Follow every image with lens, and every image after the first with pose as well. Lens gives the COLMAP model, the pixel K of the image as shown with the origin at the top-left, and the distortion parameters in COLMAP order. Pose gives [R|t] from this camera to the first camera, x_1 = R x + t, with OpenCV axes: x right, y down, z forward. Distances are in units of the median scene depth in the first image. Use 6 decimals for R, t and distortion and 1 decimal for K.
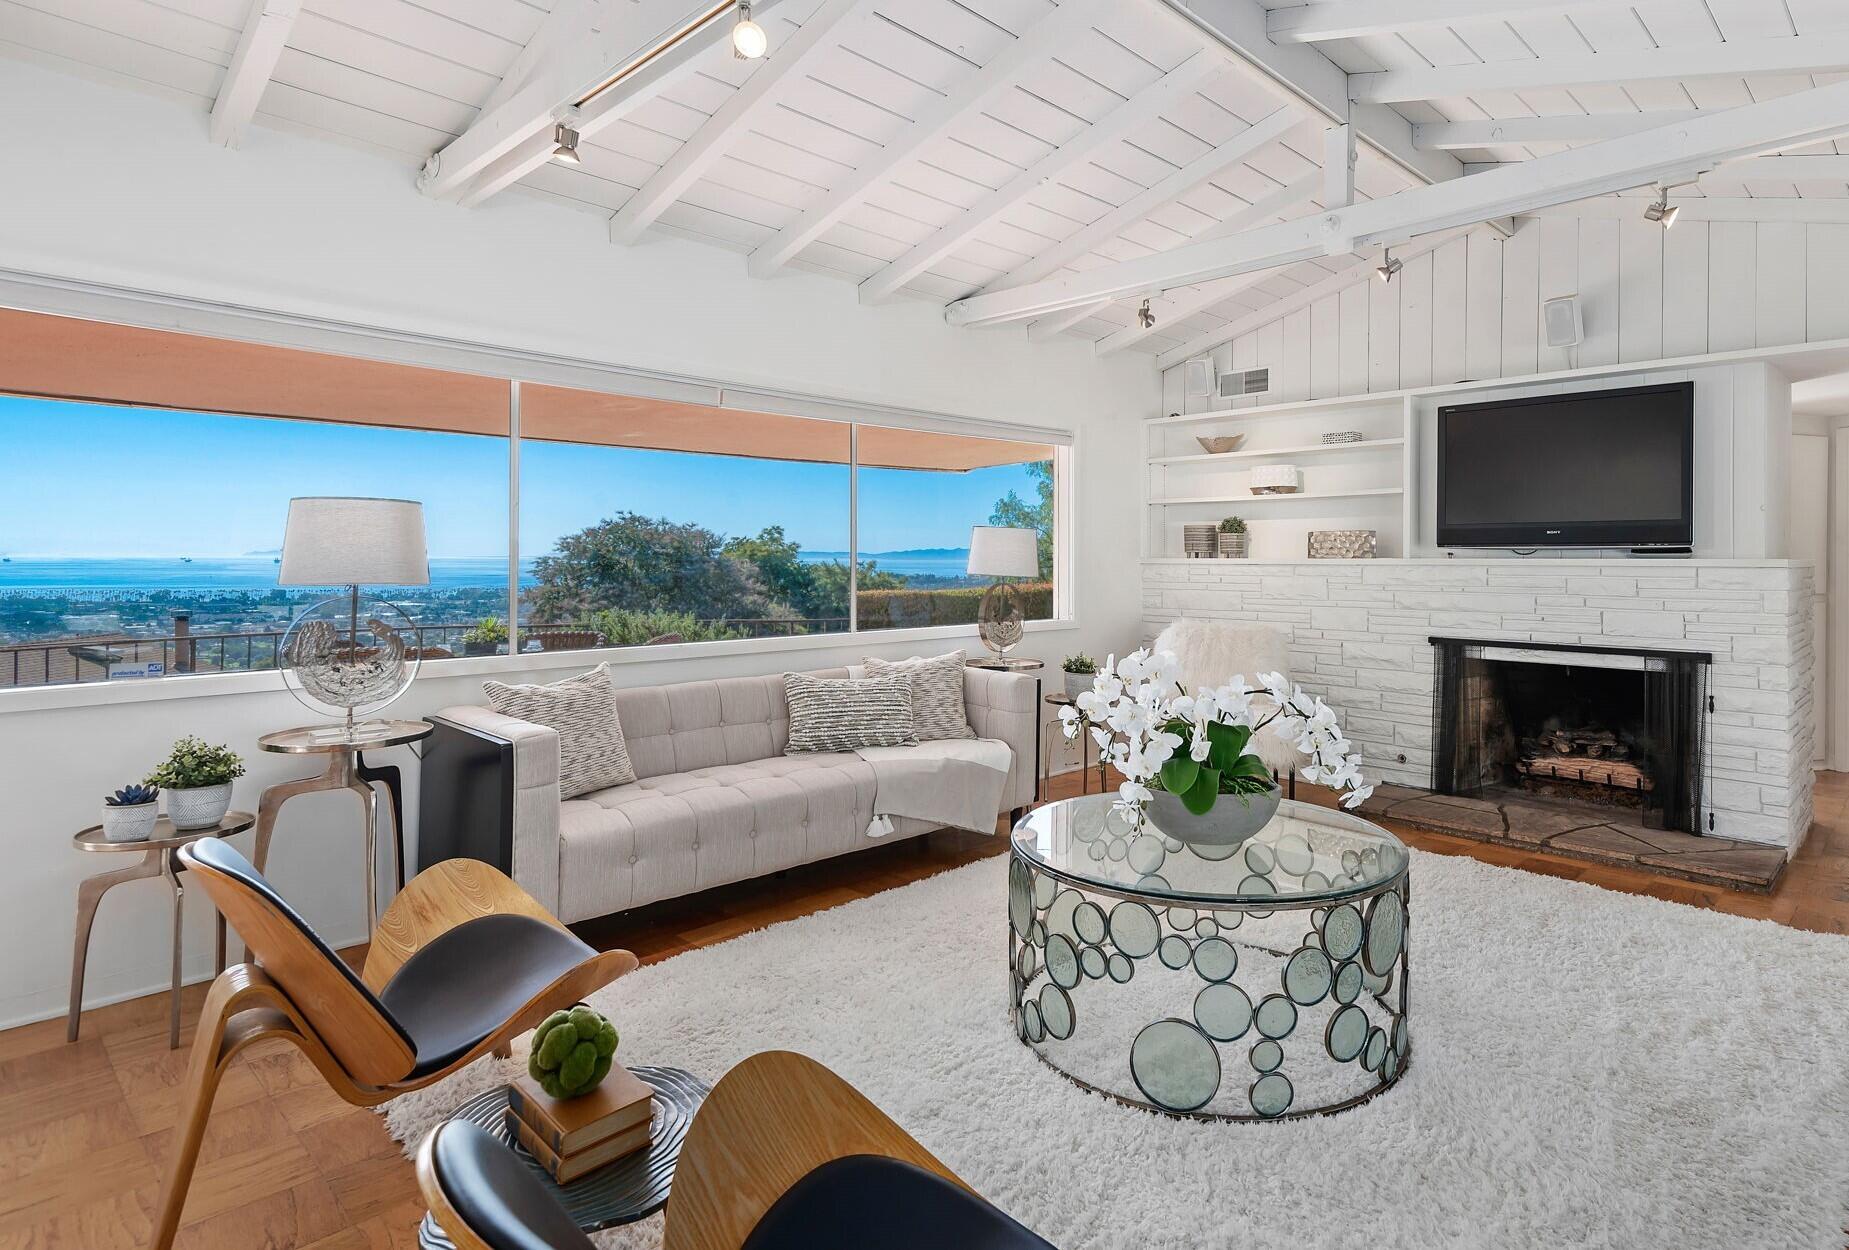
lens RADIAL K [[984.7, 0, 1030.3], [0, 984.7, 556.1], [0, 0, 1]] dist [0.003807, -0.000932]
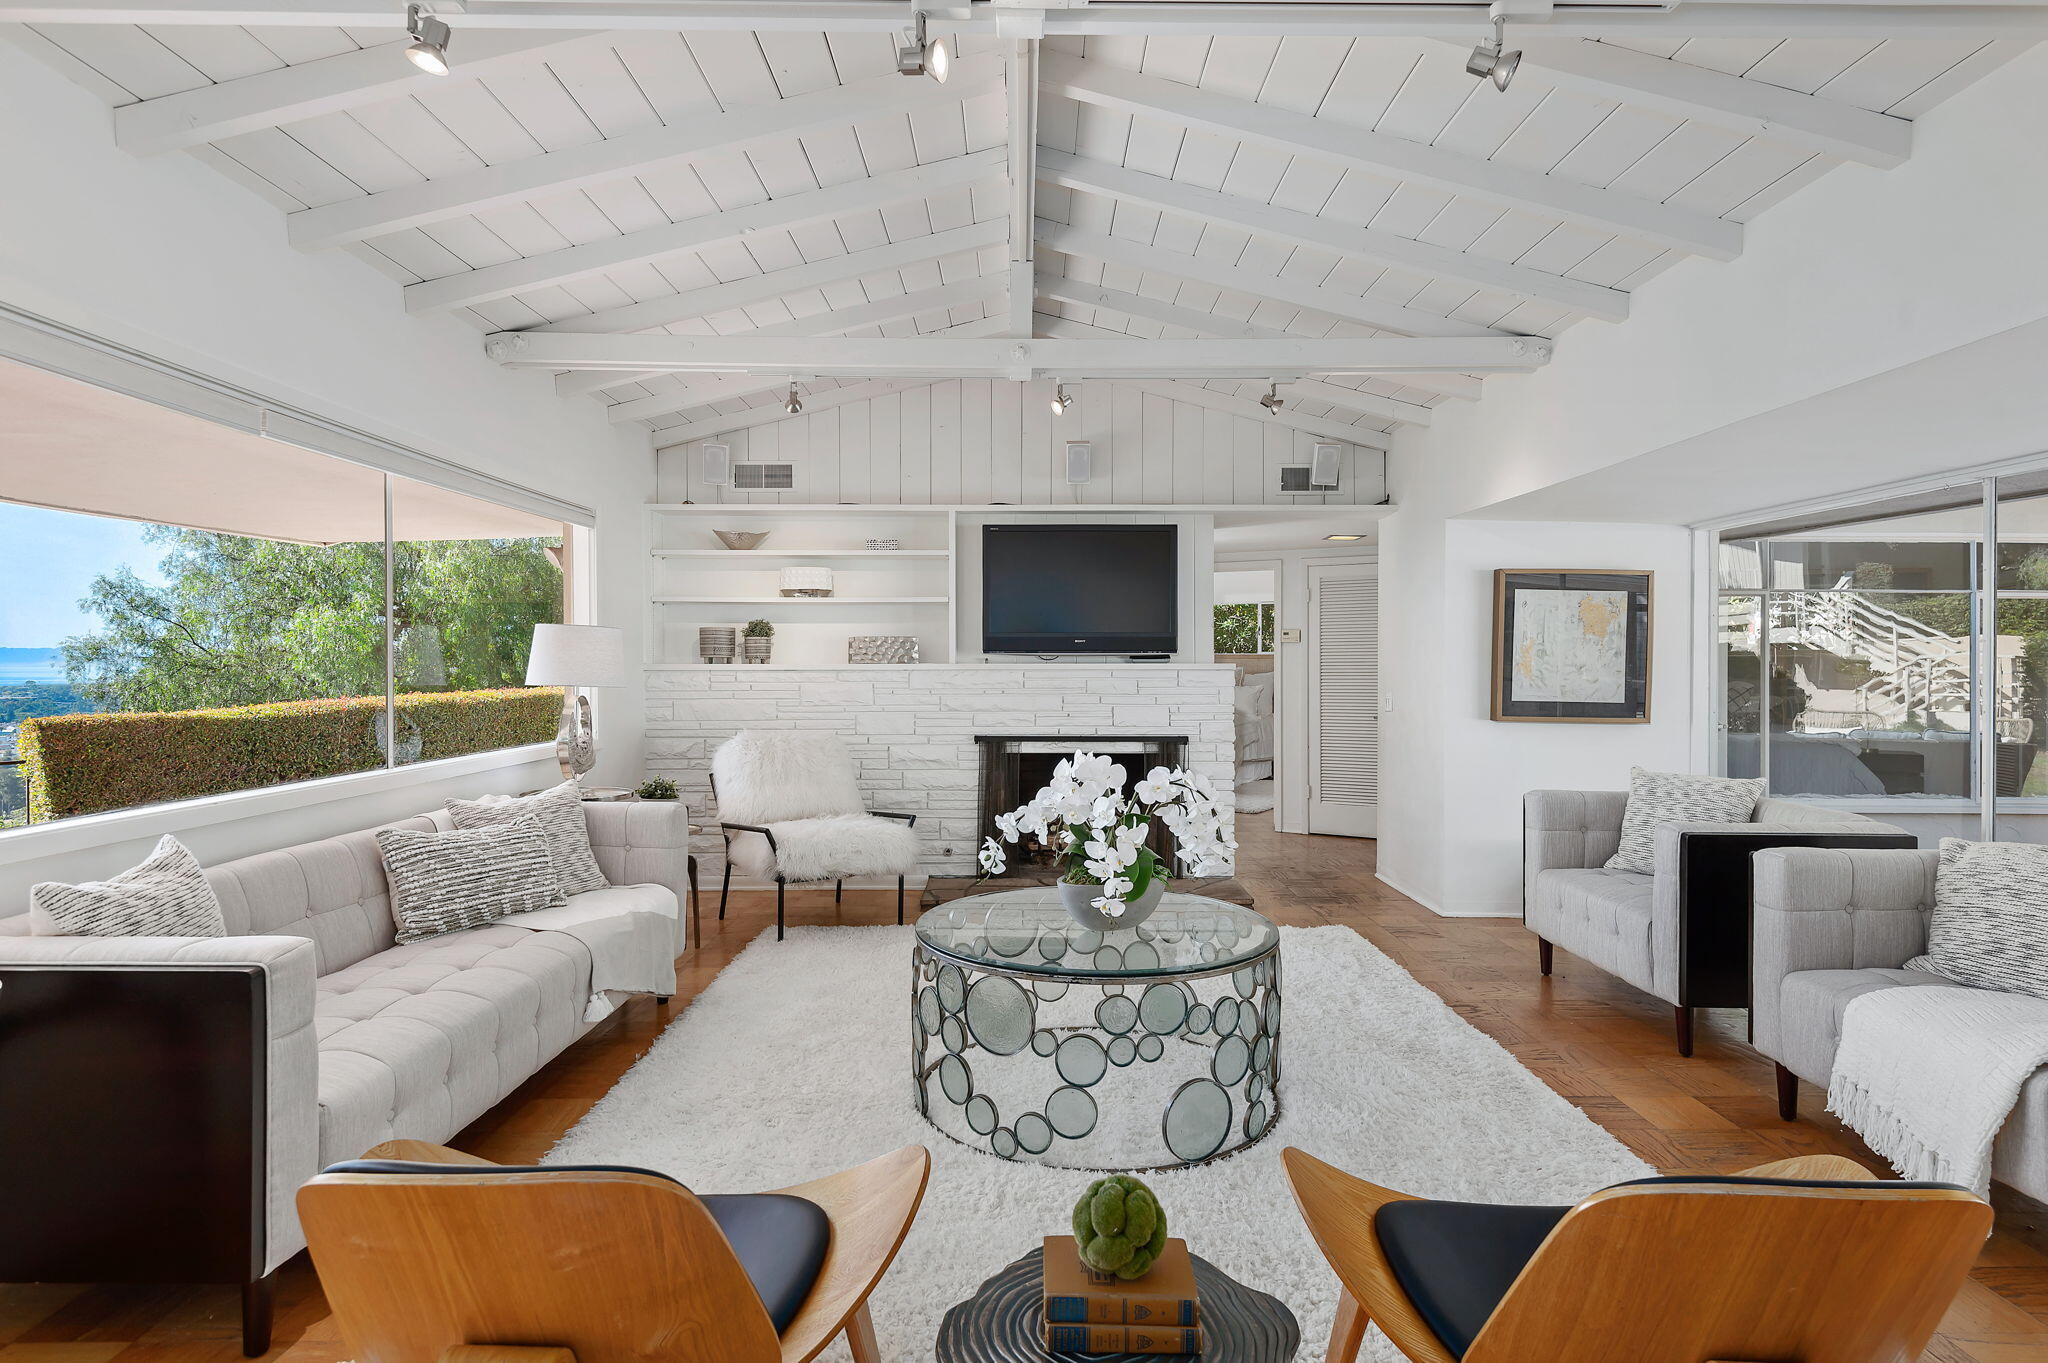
lens RADIAL K [[1050.4, 0, 1034.8], [0, 1050.4, 672.4], [0, 0, 1]] dist [0.015053, -0.019265]
pose [[0.730384, -0.008197, 0.682987, -0.336303], [0.000851, 0.999938, 0.011090, -0.000721], [-0.683036, -0.007519, 0.730346, 0.110518]]
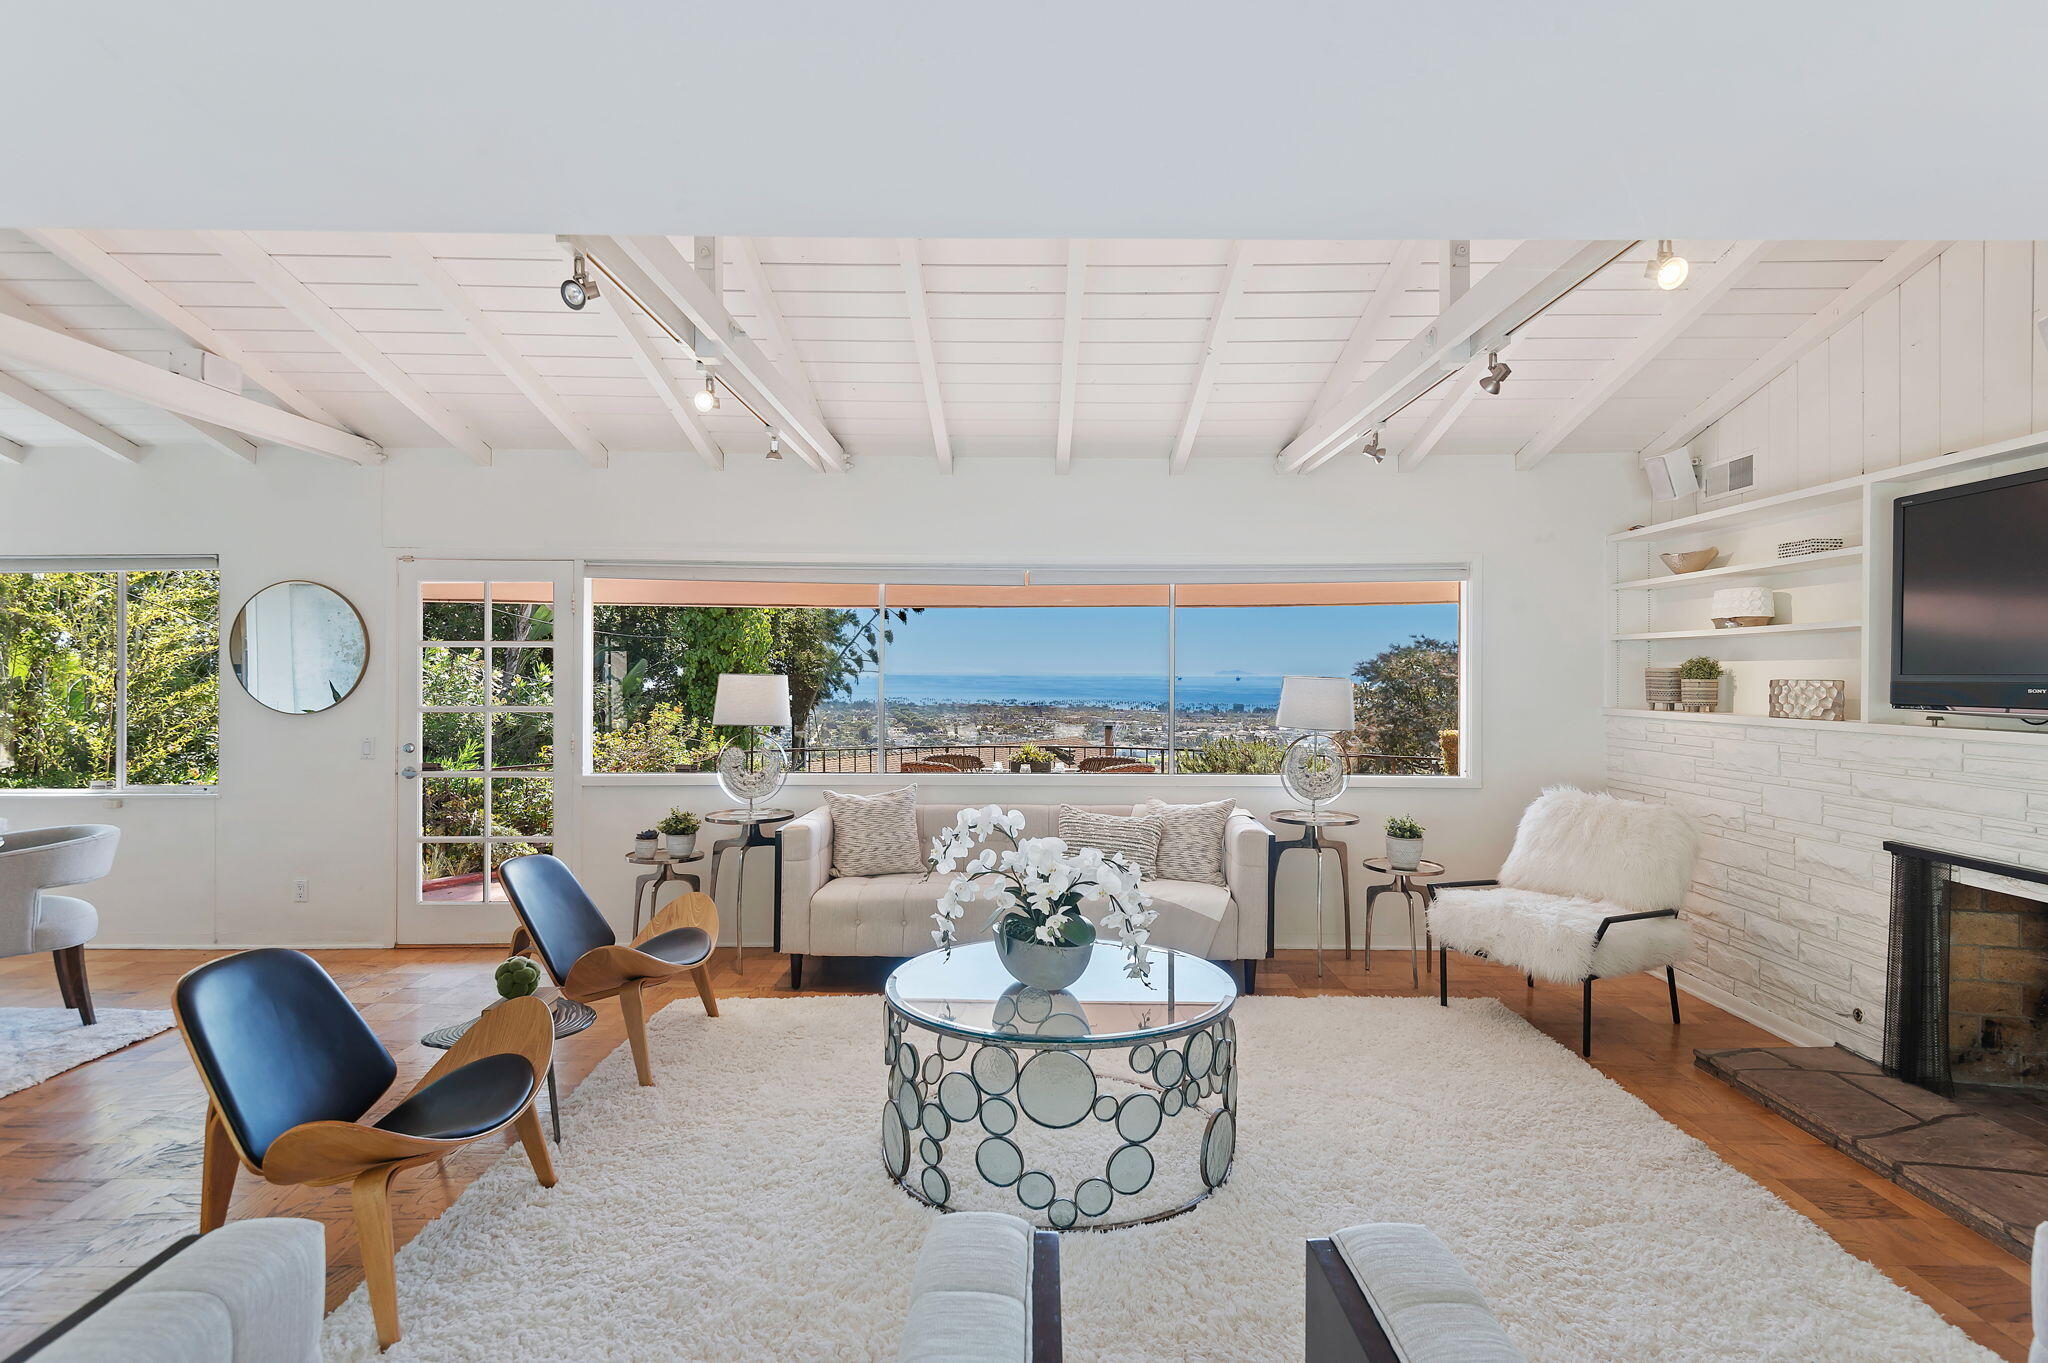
lens RADIAL K [[1050.4, 0, 1034.8], [0, 1050.4, 672.4], [0, 0, 1]] dist [0.015053, -0.019265]
pose [[0.678264, -0.002217, -0.734815, 0.538076], [0.000648, 0.999997, -0.002419, -0.031740], [0.734818, 0.001165, 0.678264, 0.086763]]
